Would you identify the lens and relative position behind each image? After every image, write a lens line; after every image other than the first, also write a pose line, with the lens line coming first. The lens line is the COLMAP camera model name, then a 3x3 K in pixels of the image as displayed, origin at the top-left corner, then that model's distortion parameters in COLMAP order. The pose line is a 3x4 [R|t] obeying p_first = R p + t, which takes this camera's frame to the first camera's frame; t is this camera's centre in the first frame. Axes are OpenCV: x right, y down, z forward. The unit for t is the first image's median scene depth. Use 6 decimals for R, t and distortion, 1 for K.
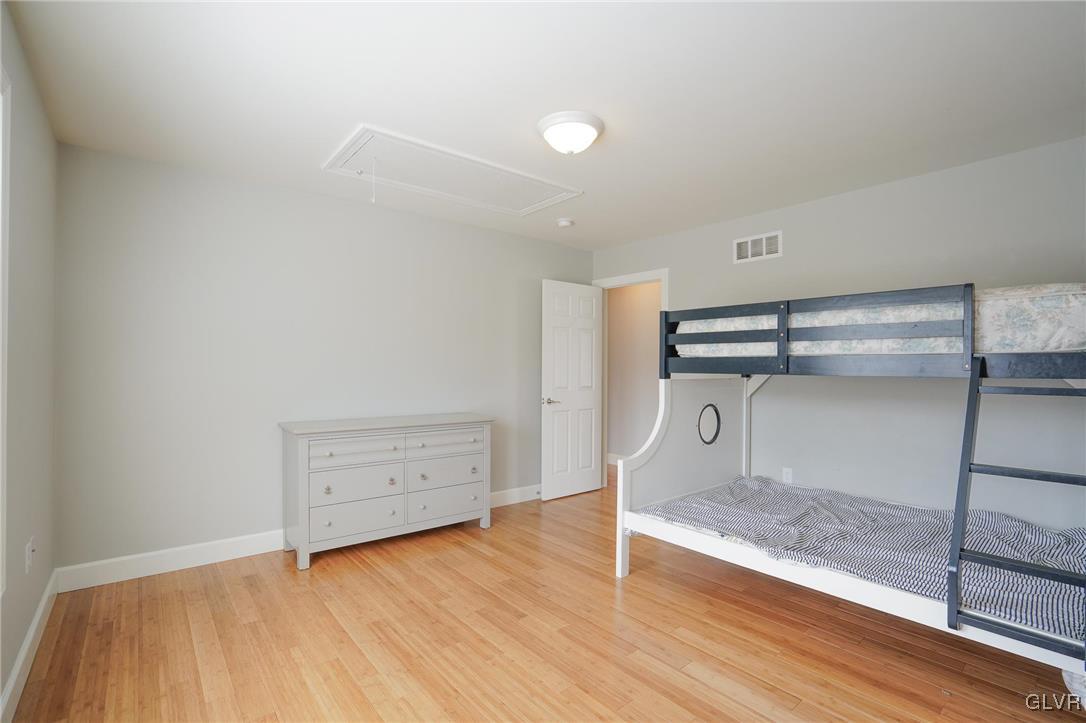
lens RADIAL K [[501.5, 0, 539.2], [0, 501.5, 368.3], [0, 0, 1]] dist [-0.062656, 0.024875]
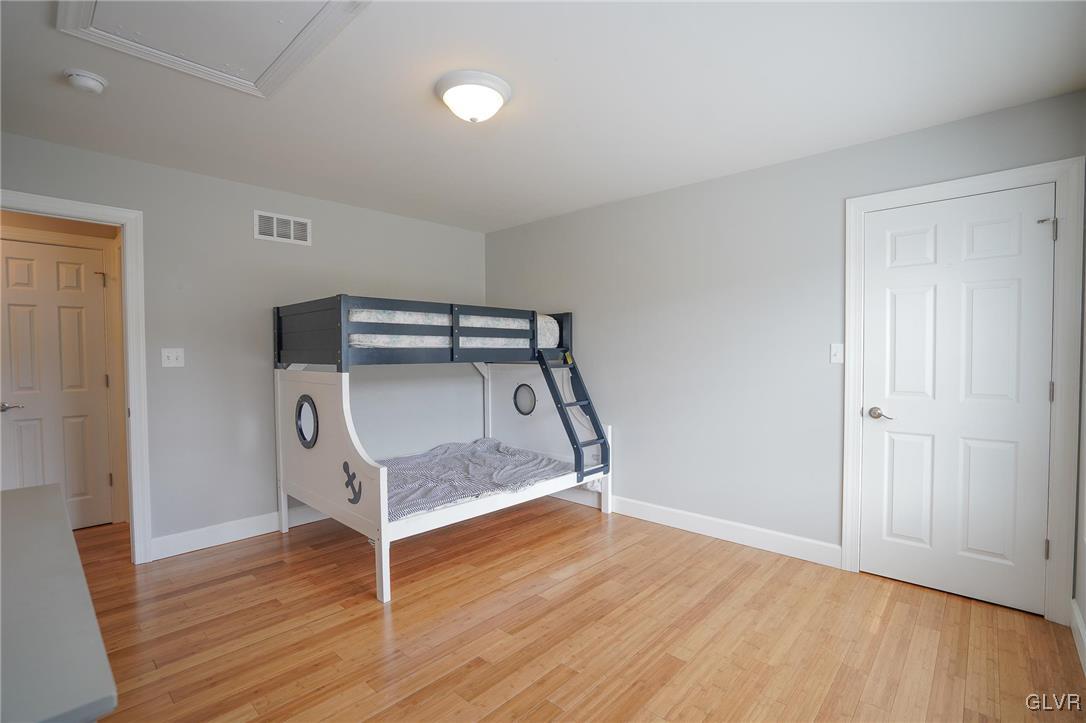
lens RADIAL K [[501.5, 0, 539.2], [0, 501.5, 368.3], [0, 0, 1]] dist [-0.062656, 0.024875]
pose [[-0.135552, -0.034870, 0.990156, -0.801338], [0.005619, 0.999337, 0.035963, -0.017705], [-0.990754, 0.010438, -0.135266, 0.951784]]
